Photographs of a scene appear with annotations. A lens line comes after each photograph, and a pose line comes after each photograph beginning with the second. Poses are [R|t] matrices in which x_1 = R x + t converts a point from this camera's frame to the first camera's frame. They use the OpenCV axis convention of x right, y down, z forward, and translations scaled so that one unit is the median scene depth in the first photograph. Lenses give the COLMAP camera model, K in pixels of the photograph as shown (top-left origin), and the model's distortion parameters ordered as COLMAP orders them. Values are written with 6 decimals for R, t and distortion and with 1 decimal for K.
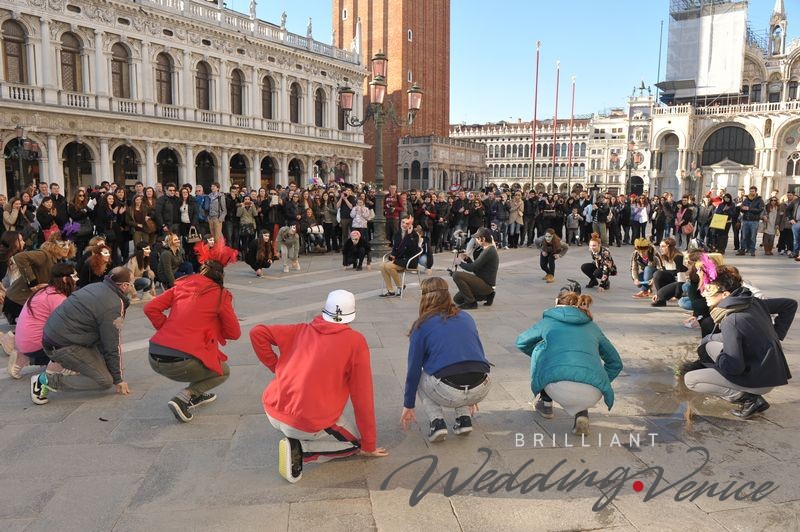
lens RADIAL K [[555.6, 0, 397.0], [0, 555.6, 273.1], [0, 0, 1]] dist [-0.044861, -0.002876]
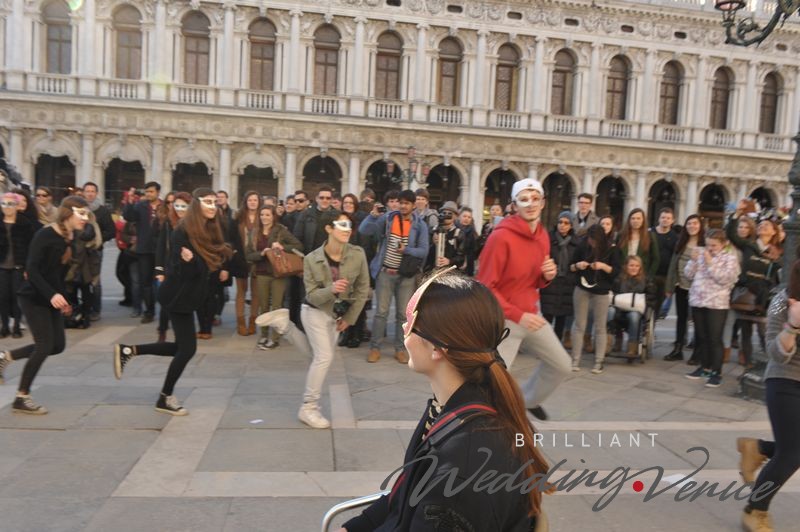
lens RADIAL K [[640.5, 0, 396.4], [0, 640.5, 270.5], [0, 0, 1]] dist [-0.013546, -0.012793]
pose [[0.697876, 0.077890, -0.711971, 0.018198], [-0.145676, 0.988726, -0.034626, -0.014069], [0.701247, 0.127882, 0.701355, 0.125508]]
